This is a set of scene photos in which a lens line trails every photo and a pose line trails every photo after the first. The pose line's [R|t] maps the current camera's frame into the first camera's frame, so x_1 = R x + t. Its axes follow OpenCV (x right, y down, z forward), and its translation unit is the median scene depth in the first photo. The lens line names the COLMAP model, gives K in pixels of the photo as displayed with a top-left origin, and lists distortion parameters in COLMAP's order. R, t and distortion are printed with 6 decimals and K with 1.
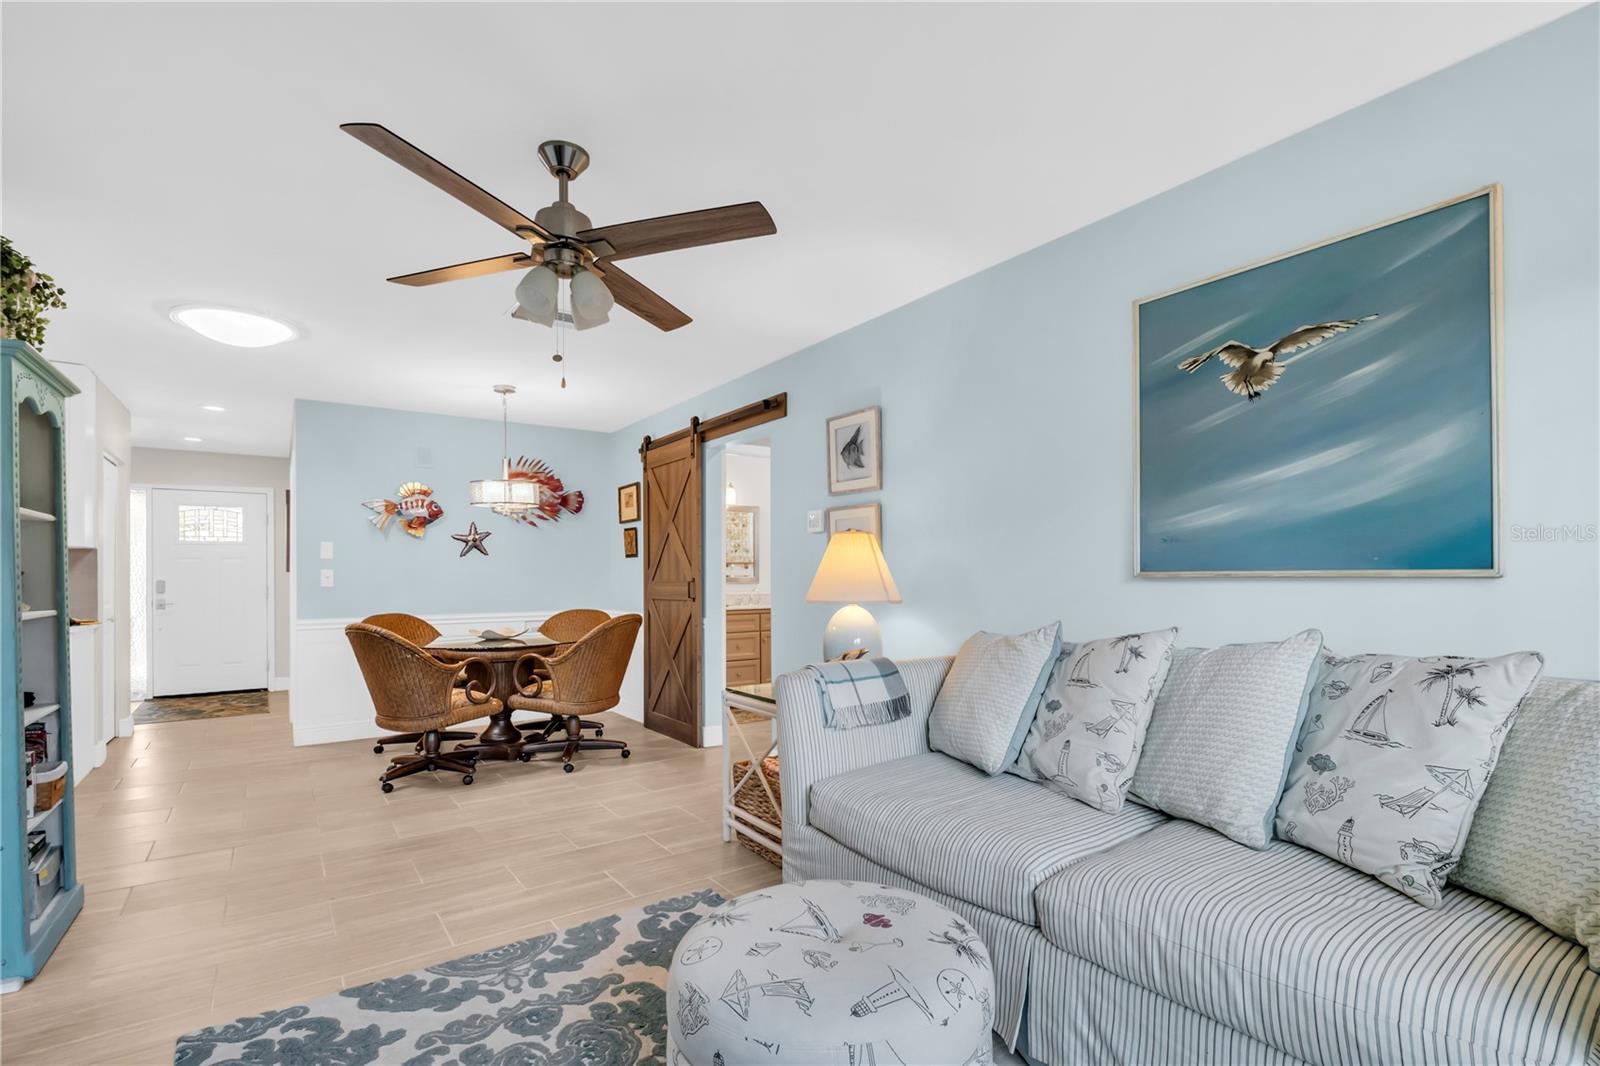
lens RADIAL K [[739.9, 0, 796.2], [0, 739.9, 574.3], [0, 0, 1]] dist [-0.010590, -0.000139]
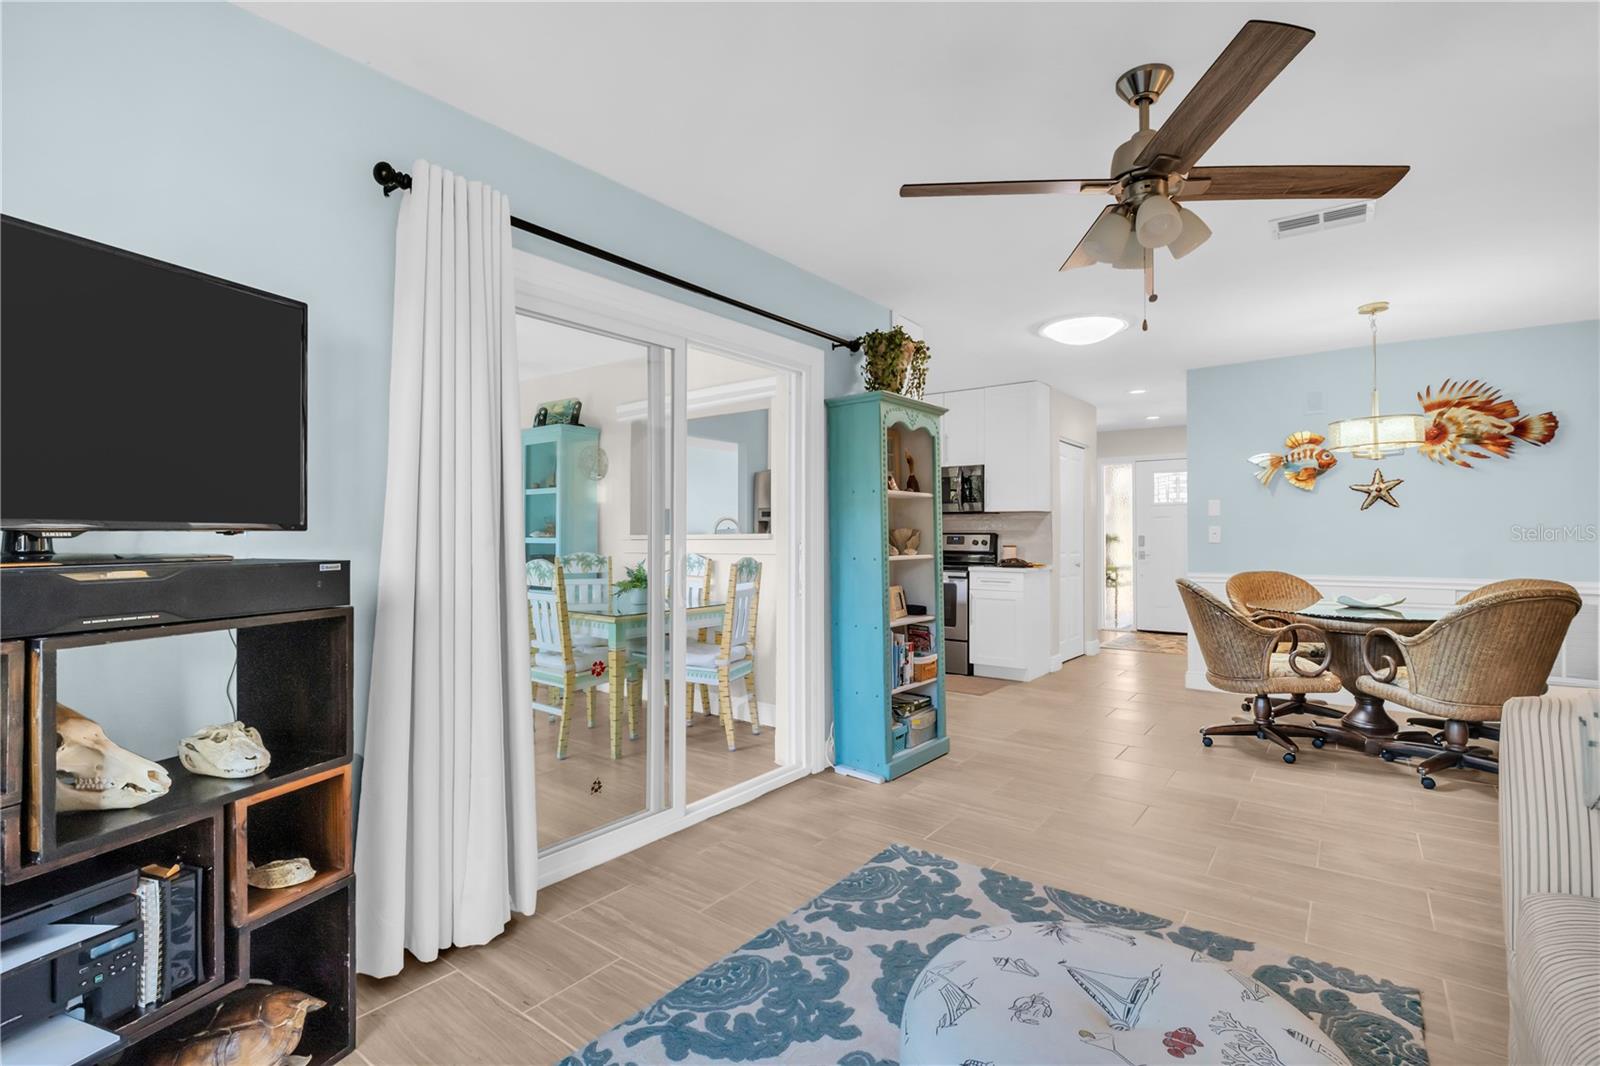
lens RADIAL K [[729.6, 0, 803.9], [0, 729.6, 534.3], [0, 0, 1]] dist [0.000499, -0.006041]
pose [[0.311343, 0.003230, -0.950292, 0.202870], [0.002897, 0.999986, 0.004348, -0.001259], [0.950293, -0.004107, 0.311329, 0.146765]]
